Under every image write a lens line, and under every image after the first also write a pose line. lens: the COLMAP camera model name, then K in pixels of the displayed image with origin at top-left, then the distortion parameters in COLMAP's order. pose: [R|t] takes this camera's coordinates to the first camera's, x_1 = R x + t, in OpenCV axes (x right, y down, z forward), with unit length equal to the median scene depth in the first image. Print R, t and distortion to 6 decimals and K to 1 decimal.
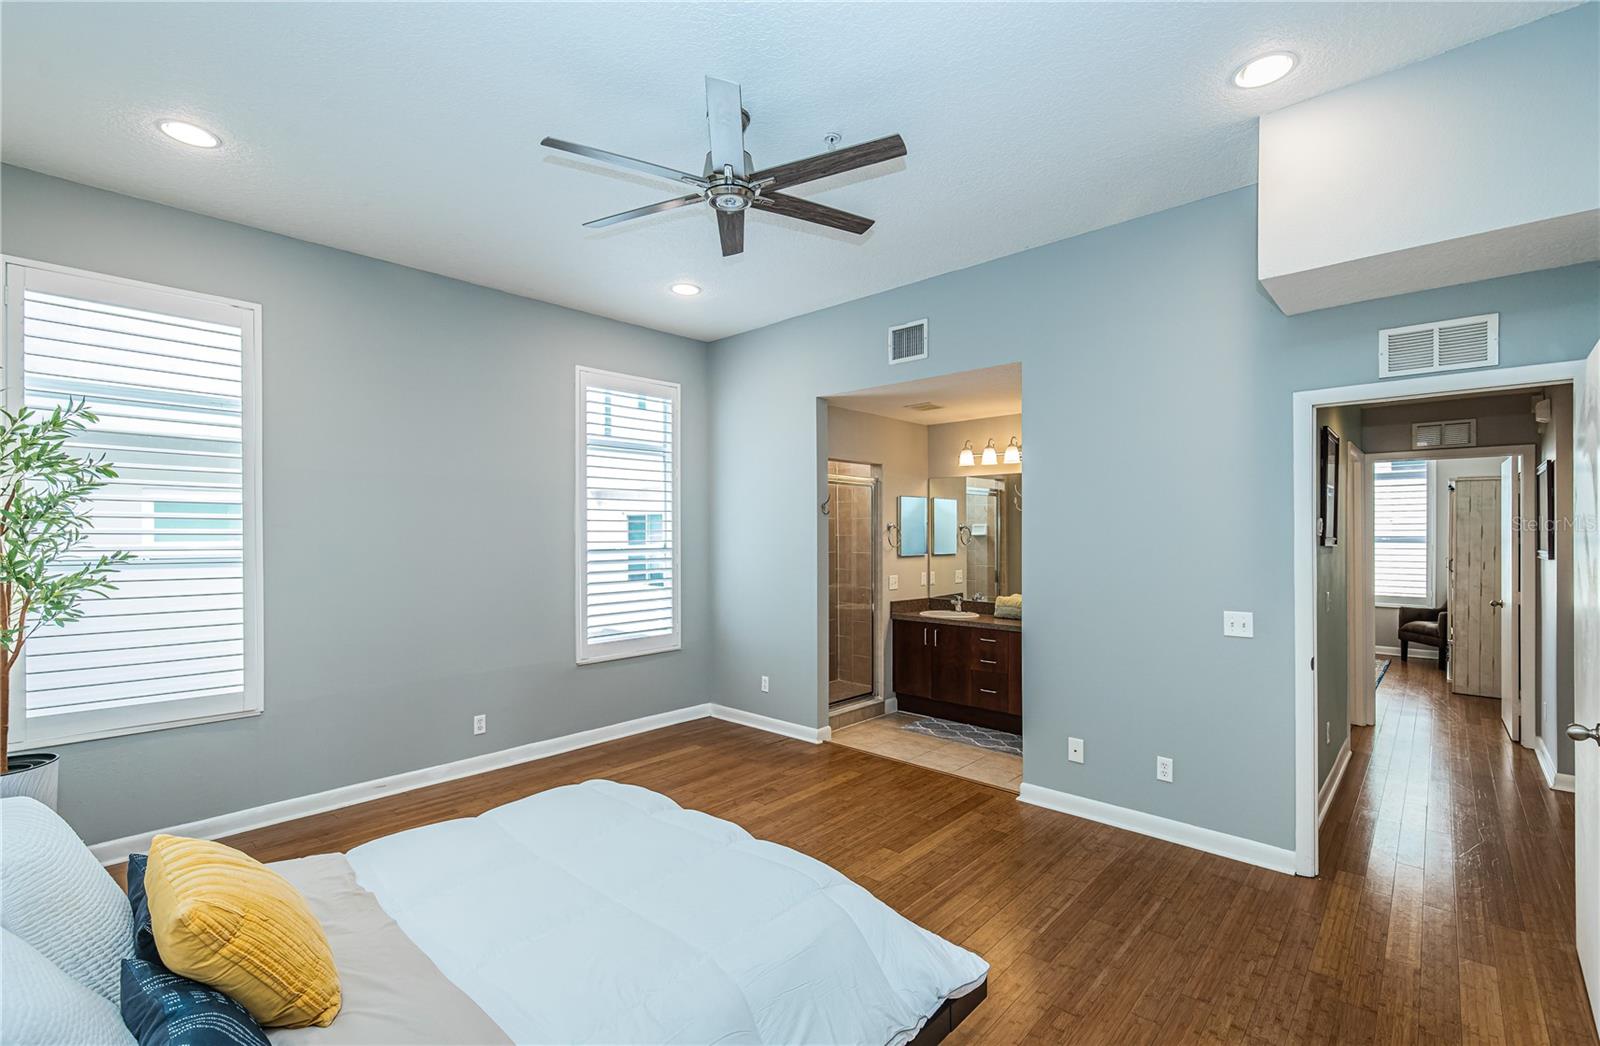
lens RADIAL K [[724.0, 0, 797.9], [0, 724.0, 526.4], [0, 0, 1]] dist [0.003645, -0.000695]
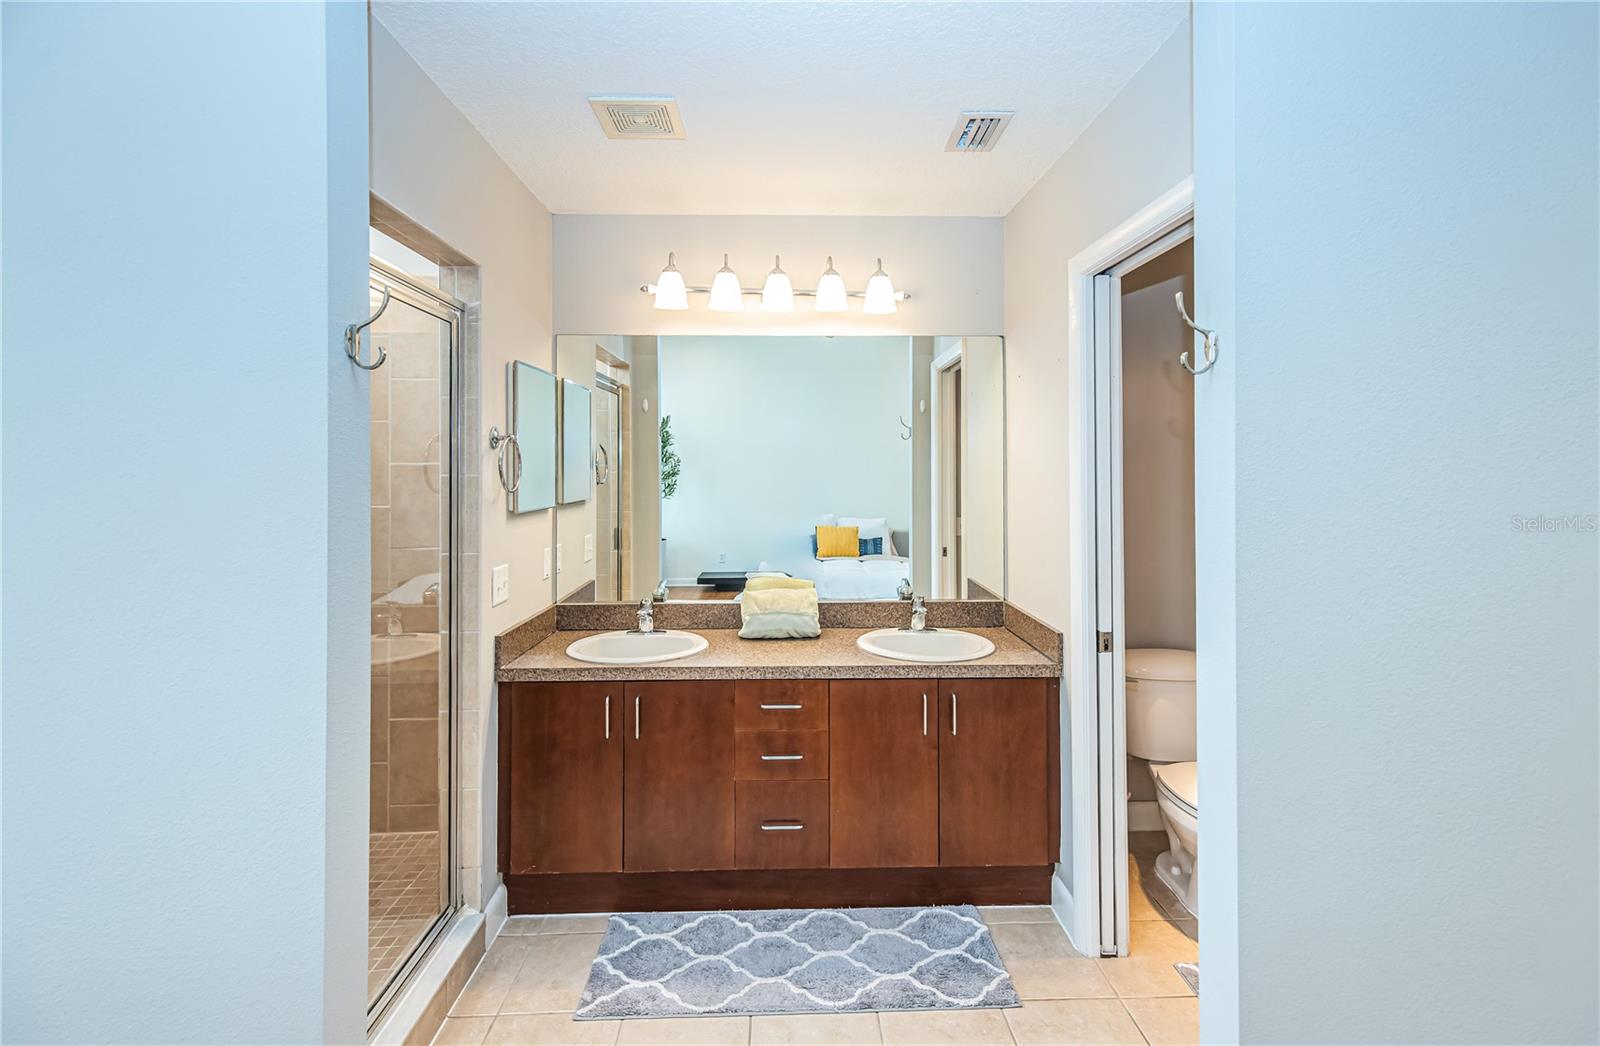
lens RADIAL K [[724.0, 0, 813.9], [0, 724.0, 465.1], [0, 0, 1]] dist [0.003645, -0.000695]
pose [[0.687499, 0.006924, 0.726152, -0.031202], [-0.010721, 0.999942, 0.000616, 0.013124], [-0.726106, -0.008208, 0.687533, 0.621340]]
